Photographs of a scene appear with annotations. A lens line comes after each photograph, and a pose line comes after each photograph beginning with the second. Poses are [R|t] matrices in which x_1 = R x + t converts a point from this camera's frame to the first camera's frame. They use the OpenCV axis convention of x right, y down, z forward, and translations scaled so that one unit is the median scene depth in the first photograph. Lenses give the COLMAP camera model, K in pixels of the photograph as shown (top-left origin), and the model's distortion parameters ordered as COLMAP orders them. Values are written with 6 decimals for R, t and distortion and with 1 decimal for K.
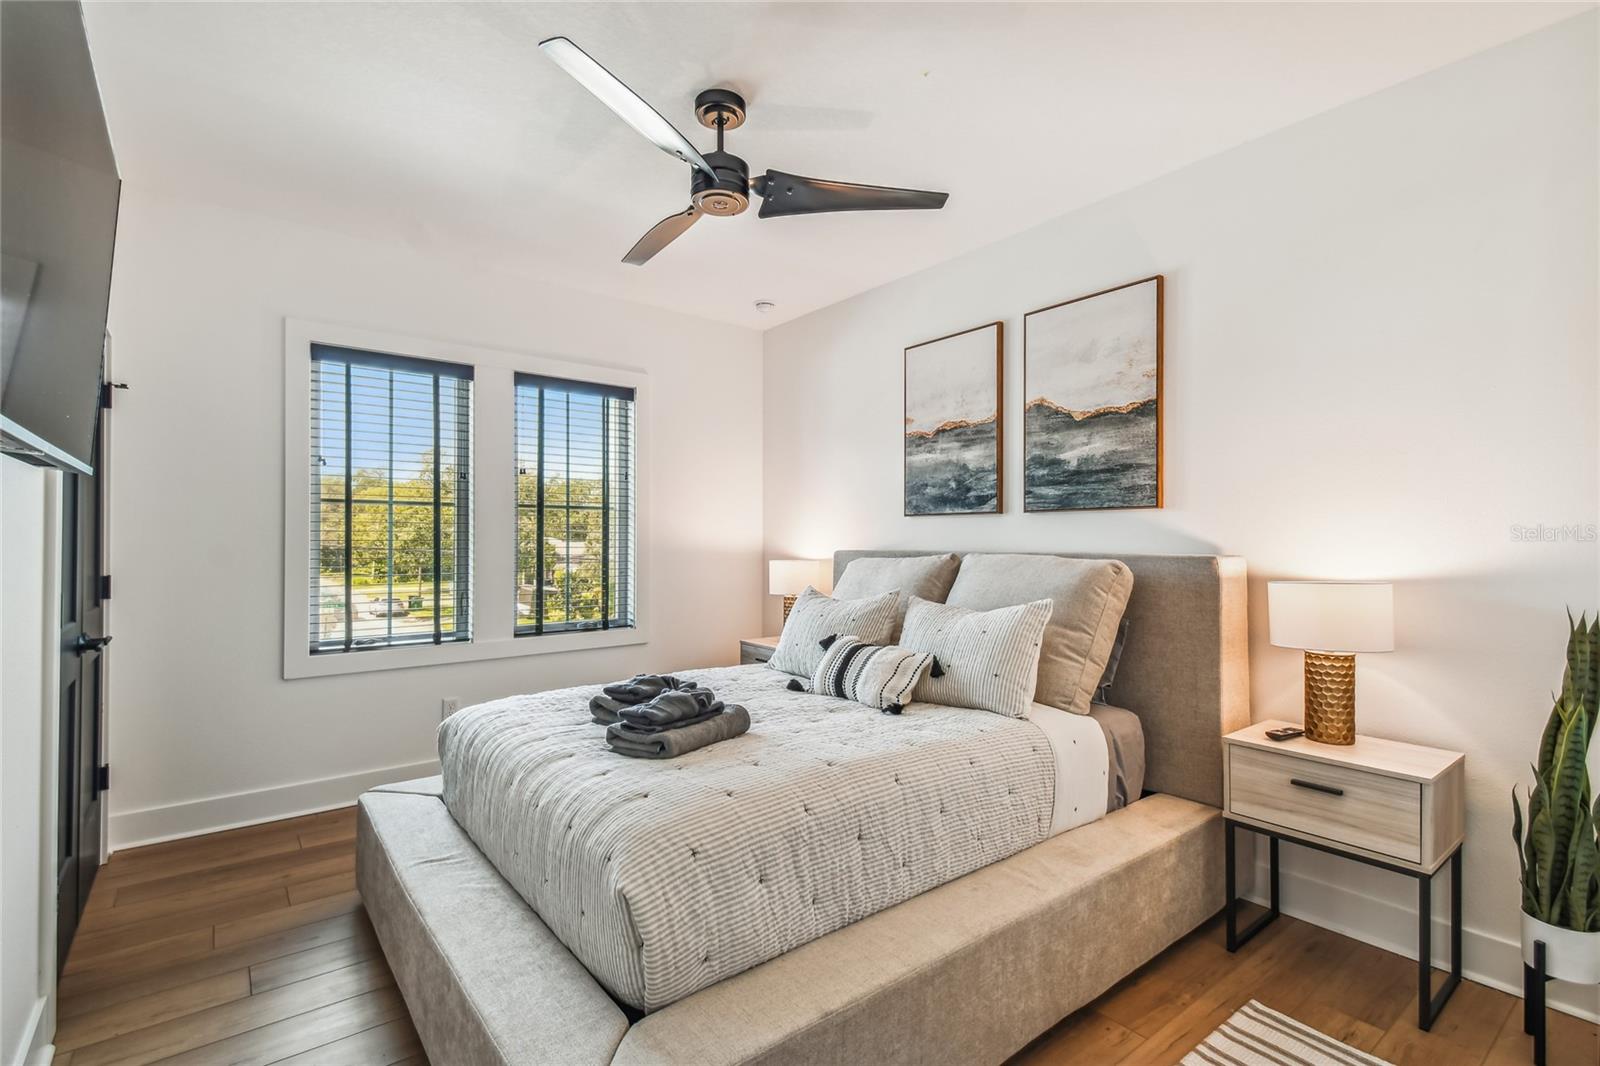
lens RADIAL K [[734.0, 0, 798.8], [0, 734.0, 537.2], [0, 0, 1]] dist [0.059060, -0.024494]
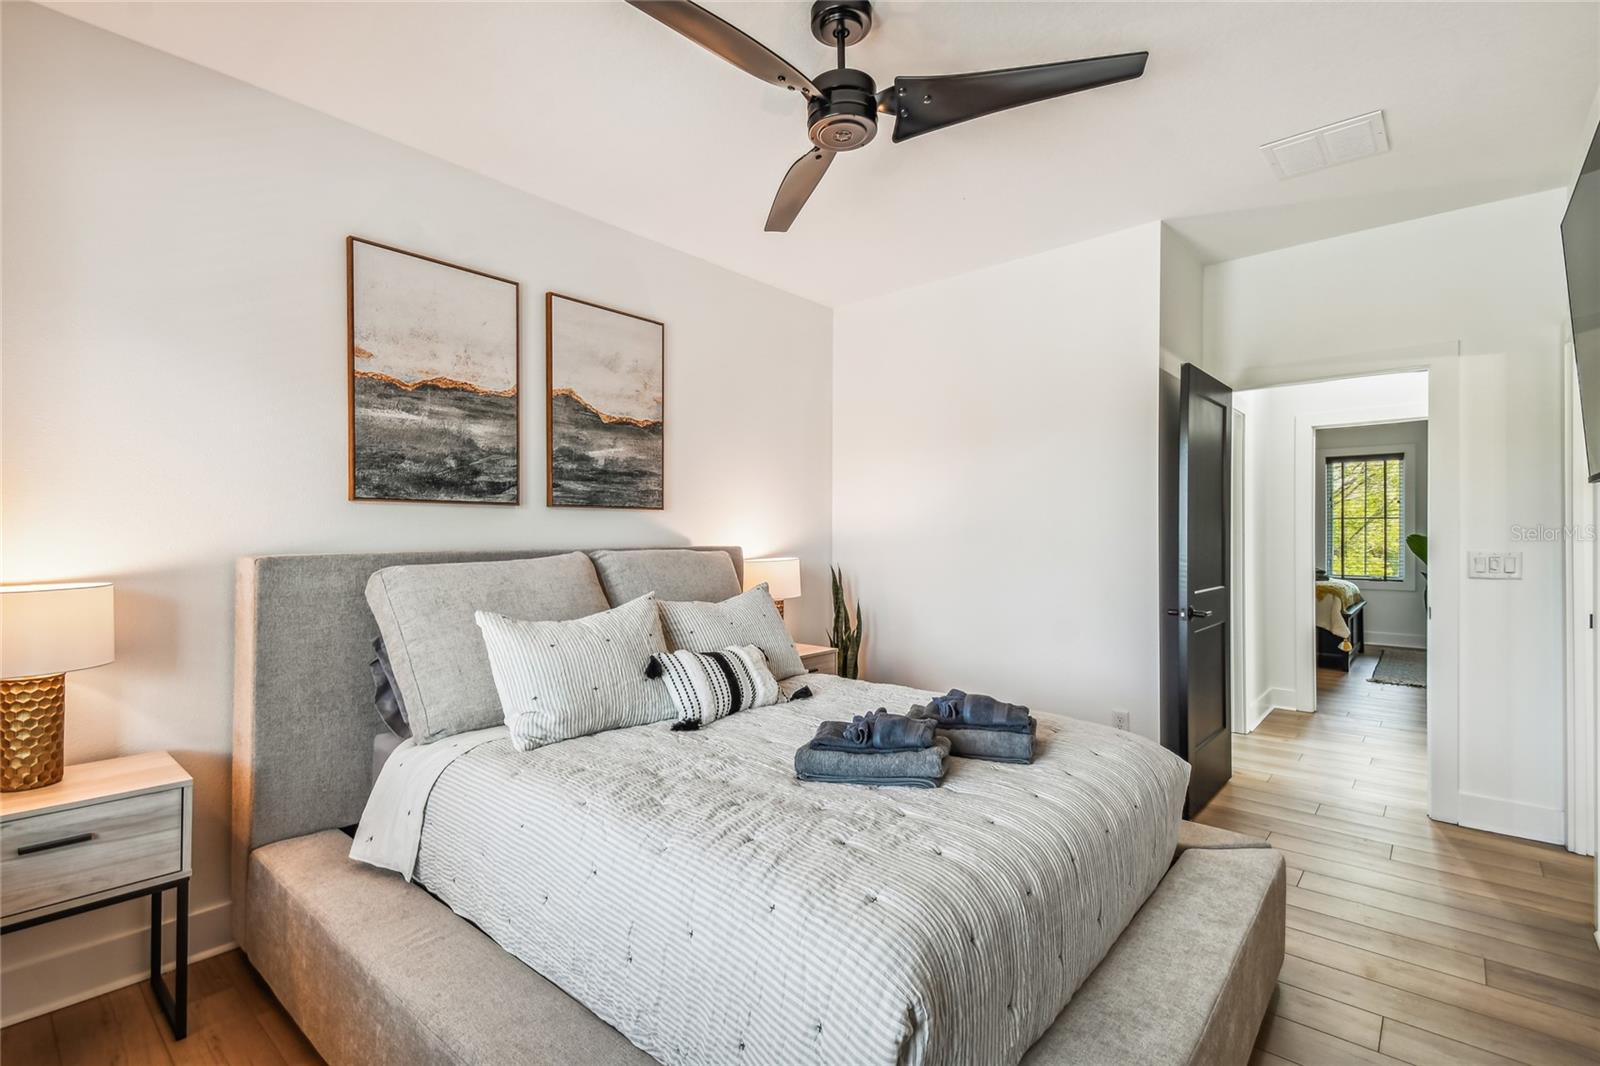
lens RADIAL K [[734.0, 0, 798.8], [0, 734.0, 537.2], [0, 0, 1]] dist [0.059060, -0.024494]
pose [[-0.185789, -0.000336, 0.982590, -0.703706], [0.001150, 0.999999, 0.000560, 0.005413], [-0.982589, 0.001234, -0.185788, 0.917667]]
